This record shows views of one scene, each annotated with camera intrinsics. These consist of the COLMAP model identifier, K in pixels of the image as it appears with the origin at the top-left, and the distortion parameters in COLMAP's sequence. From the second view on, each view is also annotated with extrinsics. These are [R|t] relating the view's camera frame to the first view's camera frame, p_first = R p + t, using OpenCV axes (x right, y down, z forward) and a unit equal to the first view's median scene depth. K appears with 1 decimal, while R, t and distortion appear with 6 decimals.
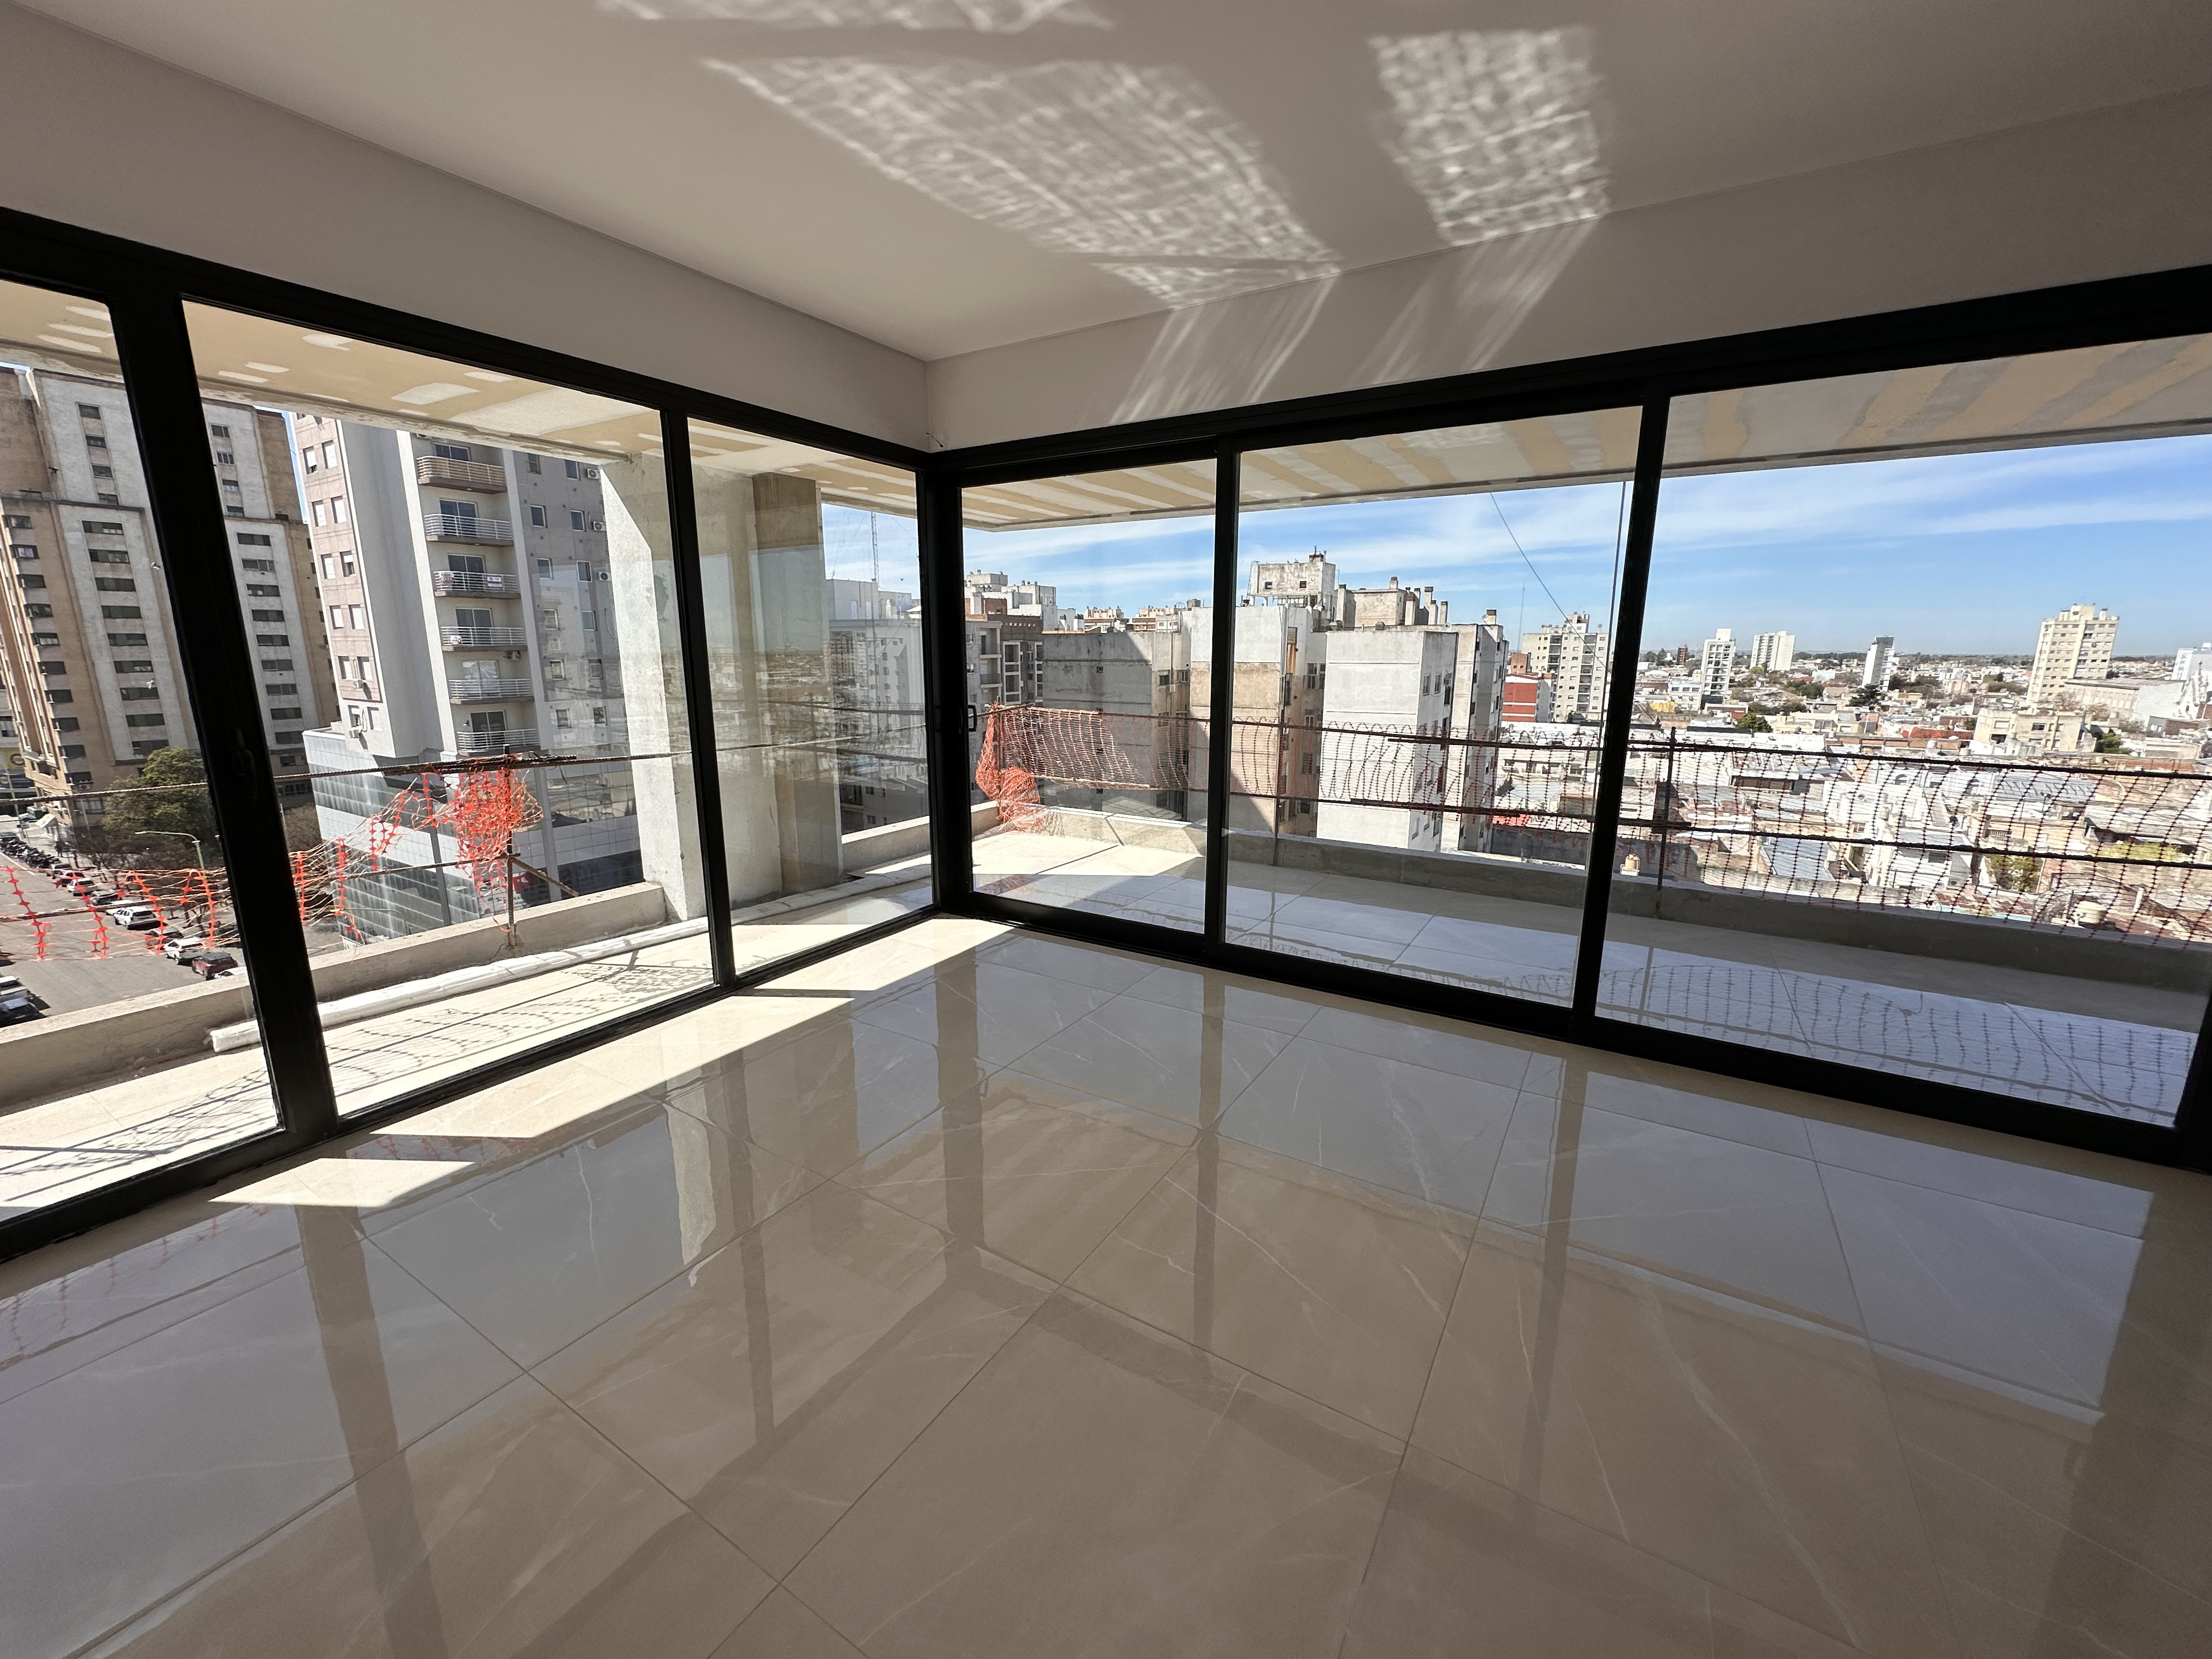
lens RADIAL K [[880.1, 0, 1115.2], [0, 880.1, 835.4], [0, 0, 1]] dist [-0.003188, 0.000671]
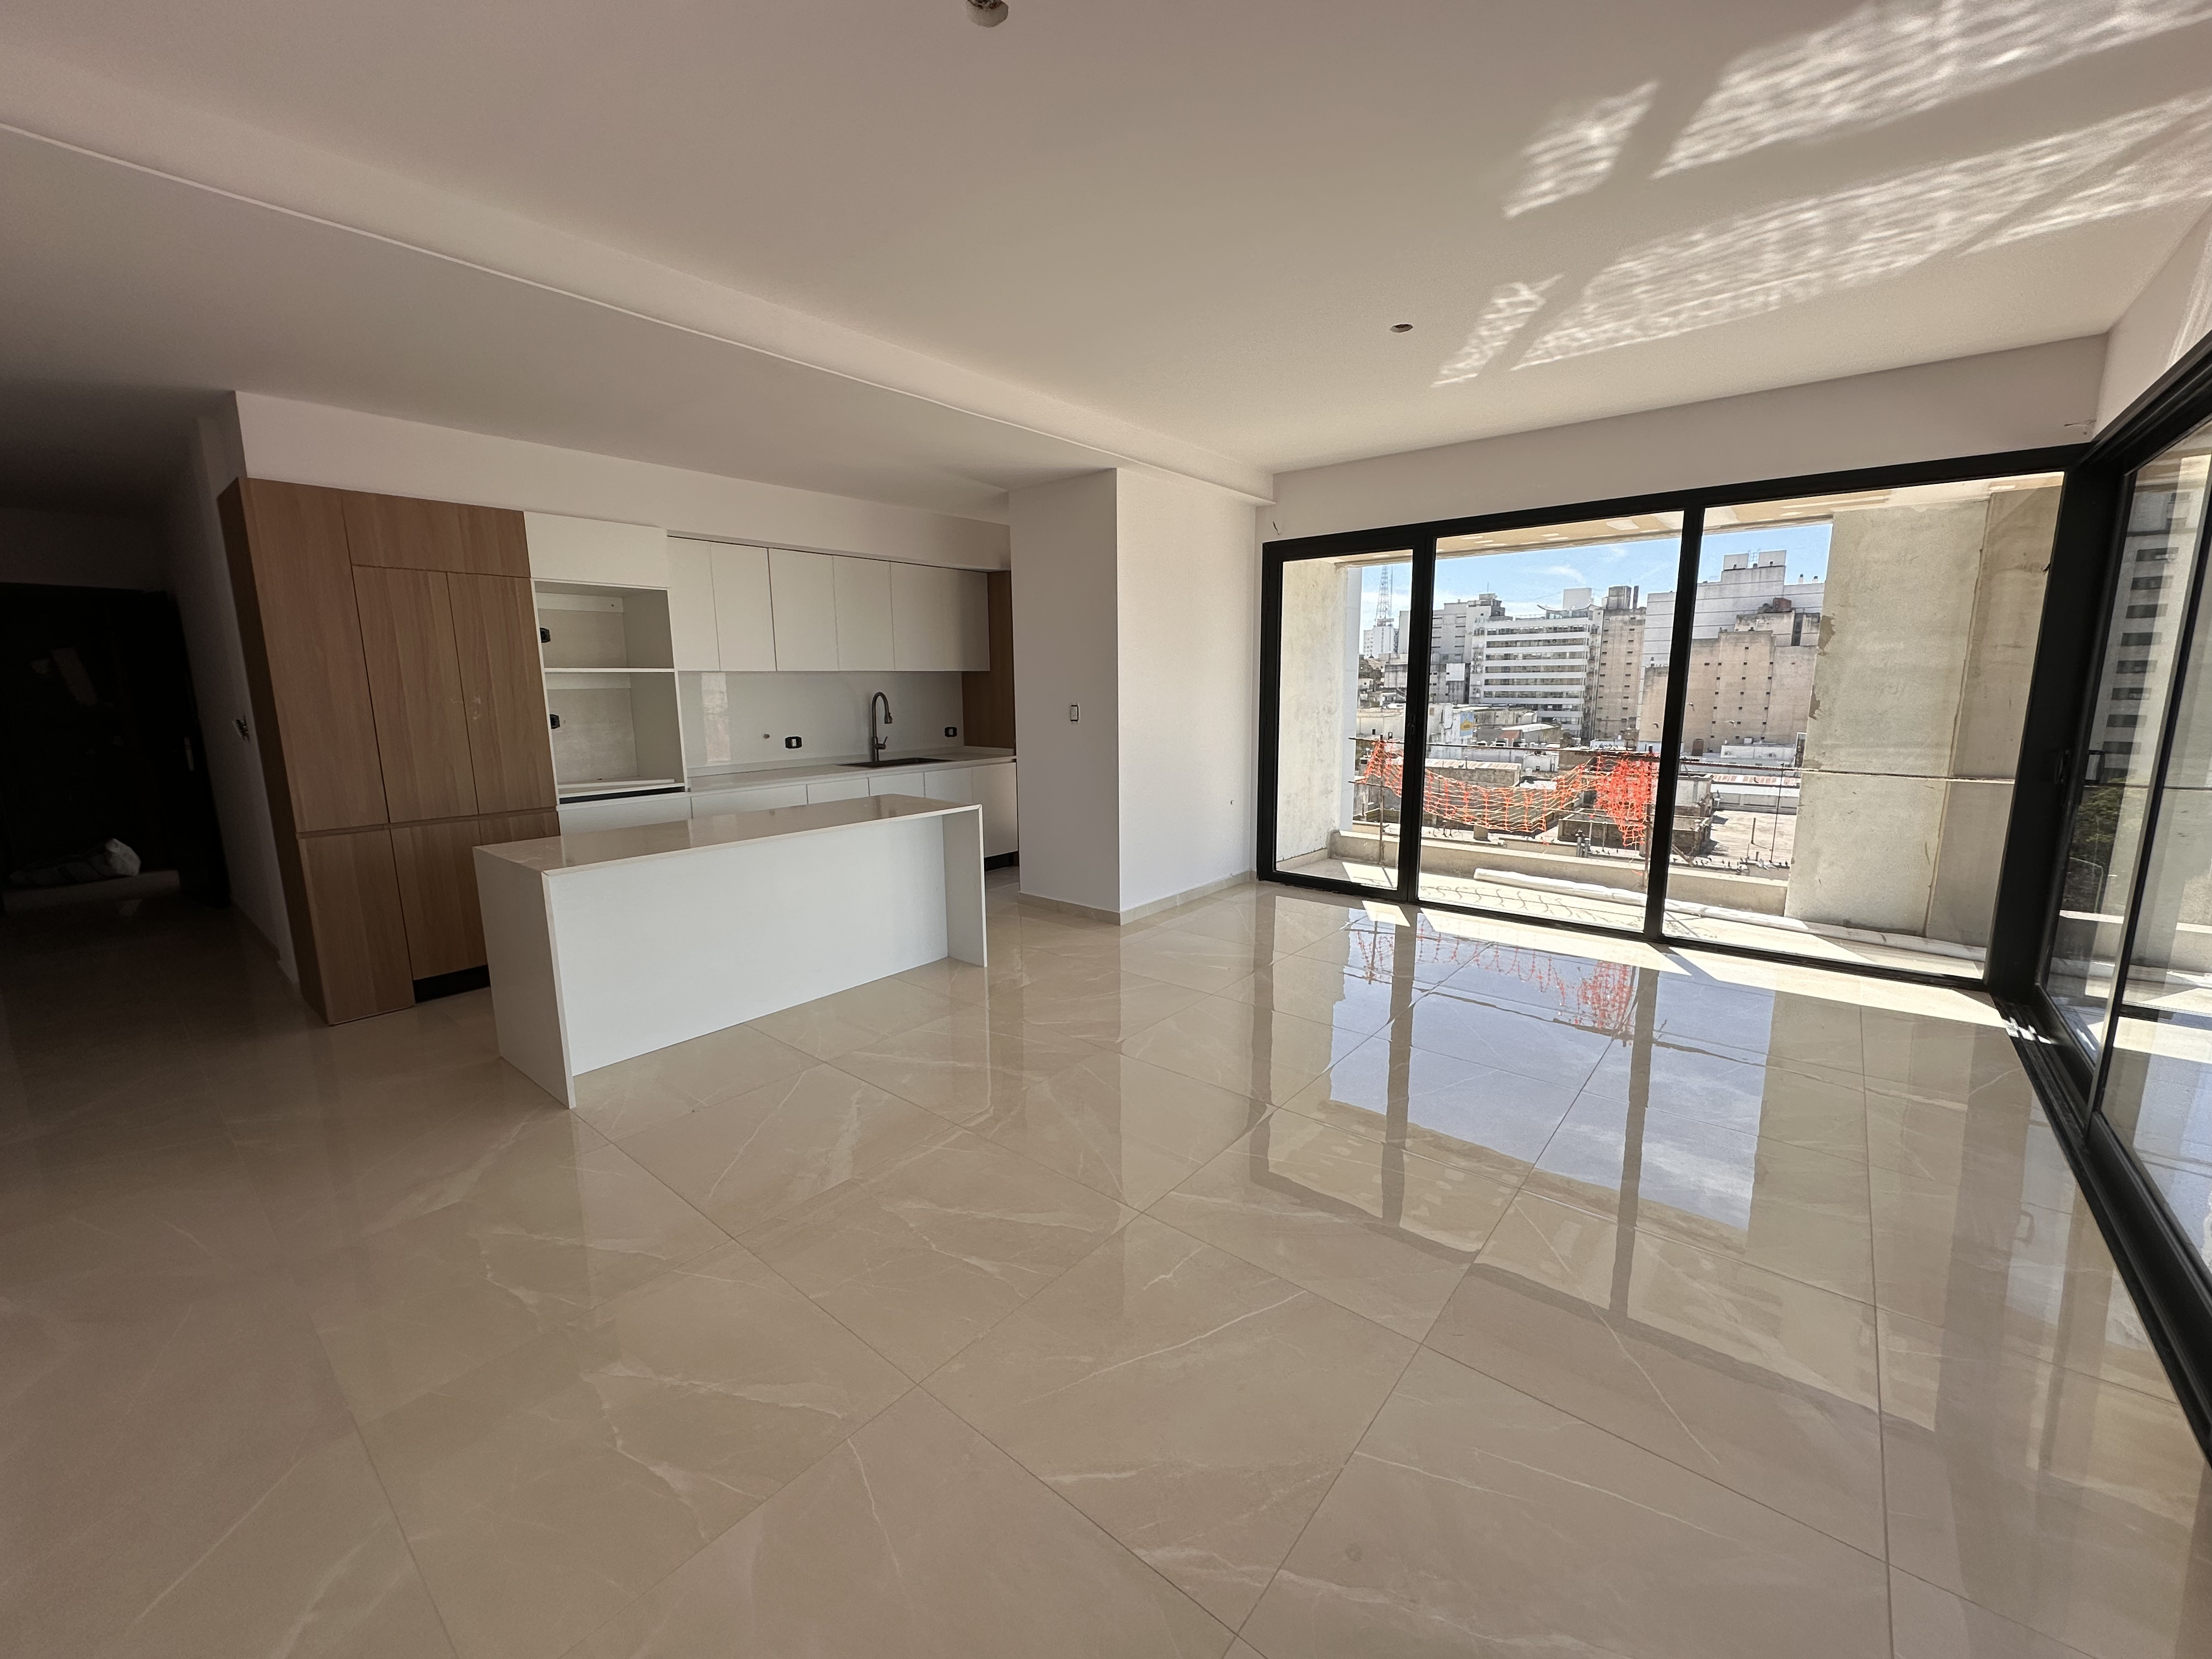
lens RADIAL K [[880.1, 0, 1104.7], [0, 880.1, 834.1], [0, 0, 1]] dist [-0.003188, 0.000671]
pose [[-0.137956, 0.169087, -0.975899, 0.772905], [-0.198587, 0.960588, 0.194507, -0.057365], [0.970325, 0.220635, -0.098940, 0.263610]]
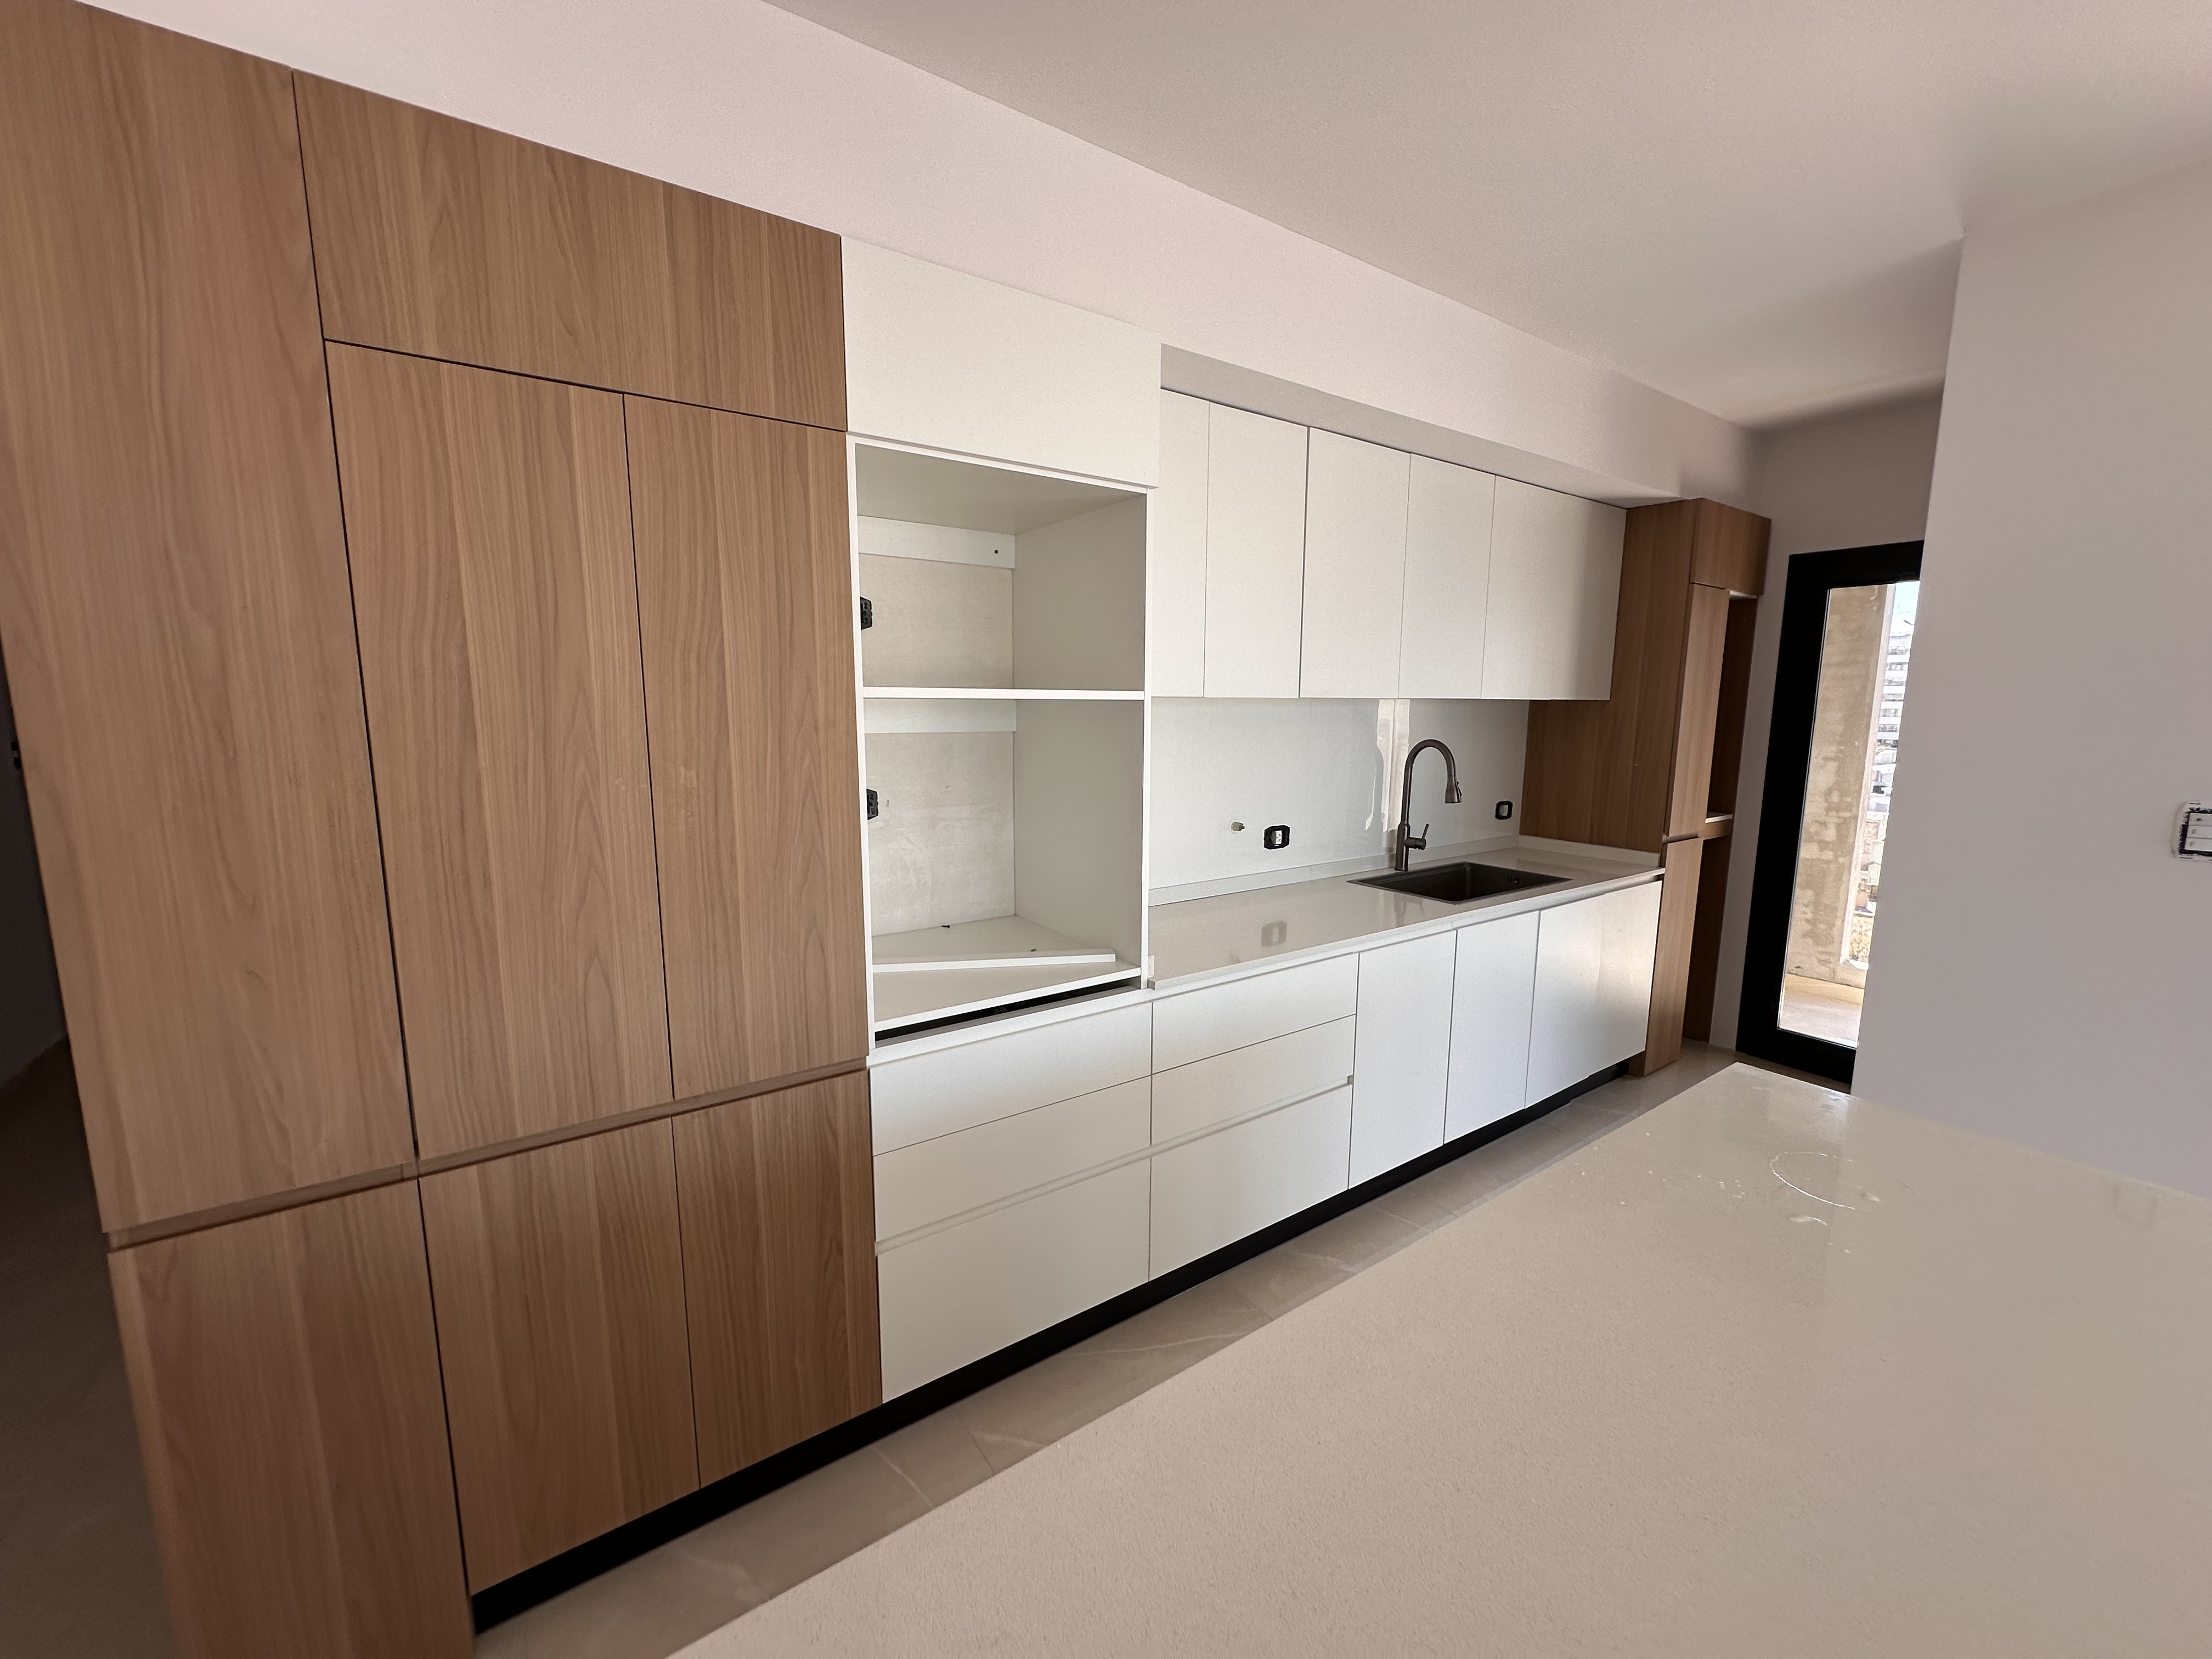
lens RADIAL K [[880.1, 0, 1110.9], [0, 880.1, 827.6], [0, 0, 1]] dist [-0.003188, 0.000671]
pose [[-0.396255, 0.124044, -0.909722, 0.167476], [-0.197481, 0.956126, 0.216390, 0.035636], [0.896651, 0.265399, -0.354374, -0.246475]]
